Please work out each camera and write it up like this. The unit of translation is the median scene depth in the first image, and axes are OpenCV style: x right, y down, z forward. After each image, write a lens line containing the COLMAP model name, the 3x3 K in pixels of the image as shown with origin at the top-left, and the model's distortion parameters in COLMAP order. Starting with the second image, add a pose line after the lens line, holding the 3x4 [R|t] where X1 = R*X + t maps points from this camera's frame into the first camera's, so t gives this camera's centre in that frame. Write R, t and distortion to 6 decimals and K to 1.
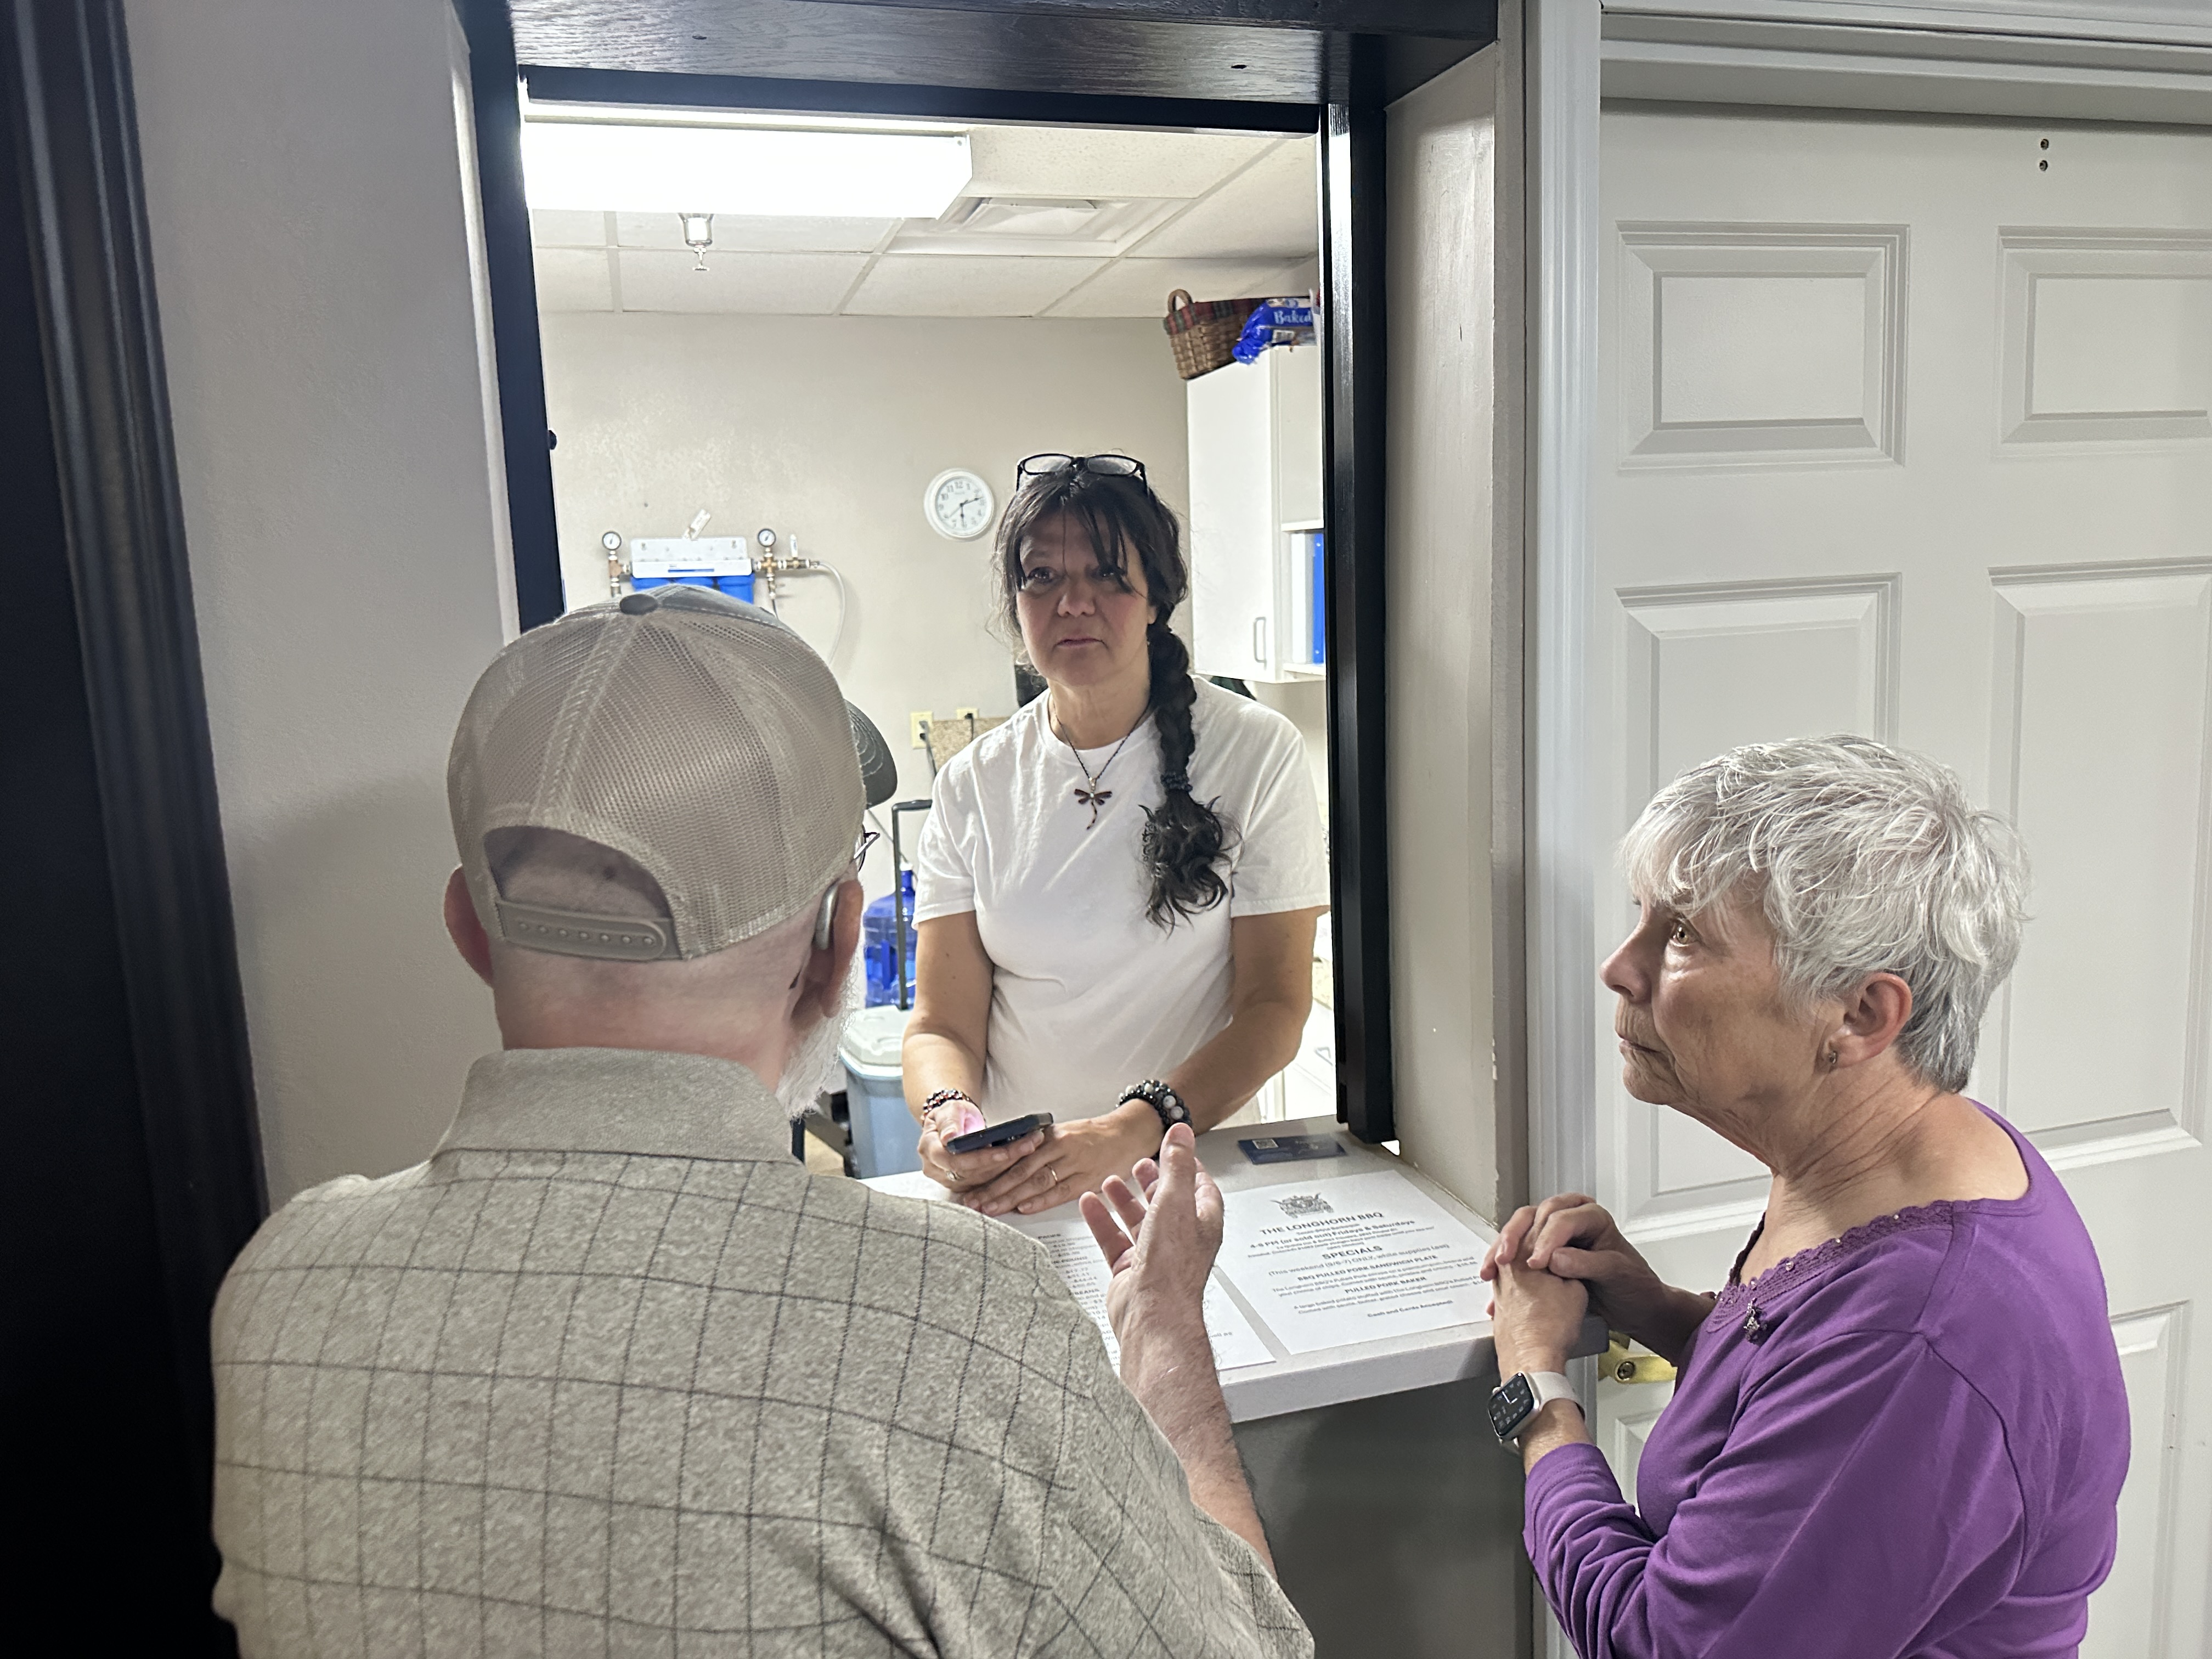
lens RADIAL K [[1572.0, 0, 1101.1], [0, 1572.0, 822.8], [0, 0, 1]] dist [-0.064805, 0.001920]
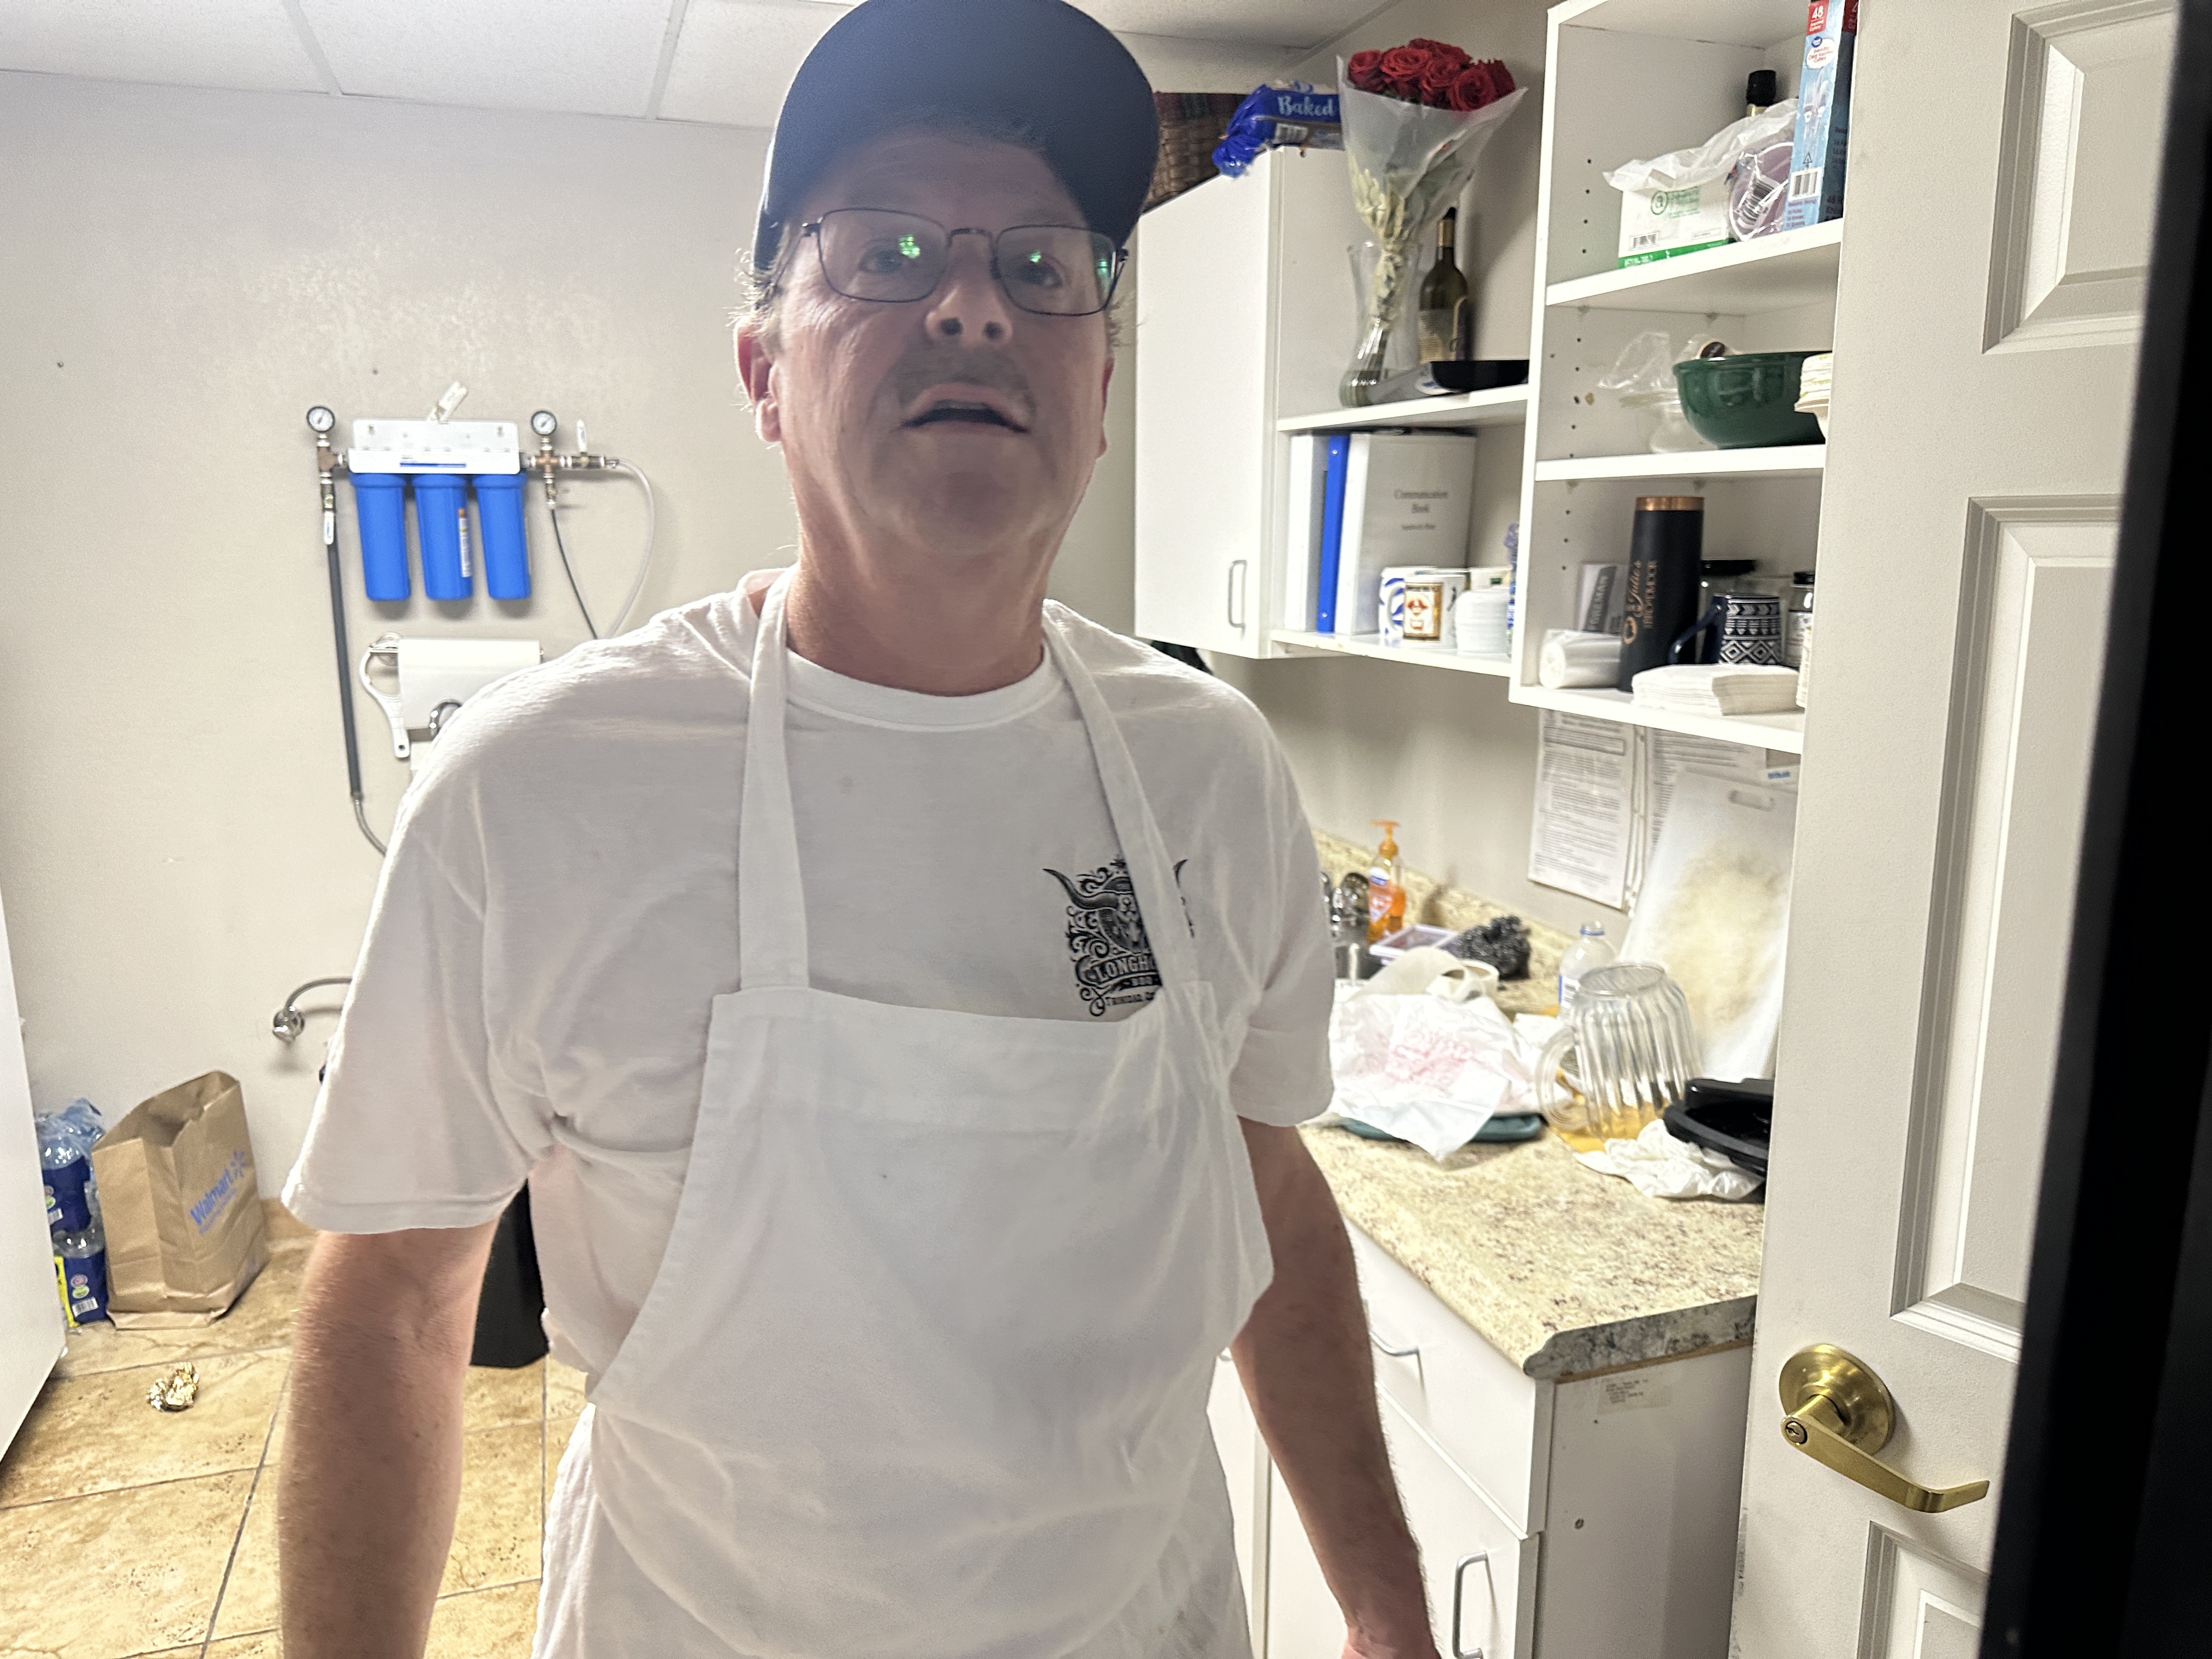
lens RADIAL K [[1572.0, 0, 1087.9], [0, 1572.0, 842.1], [0, 0, 1]] dist [-0.064805, 0.001920]
pose [[0.998237, 0.031208, 0.050484, 0.006642], [-0.033613, 0.998305, 0.047505, -0.036684], [-0.048916, -0.049118, 0.997594, 0.300826]]
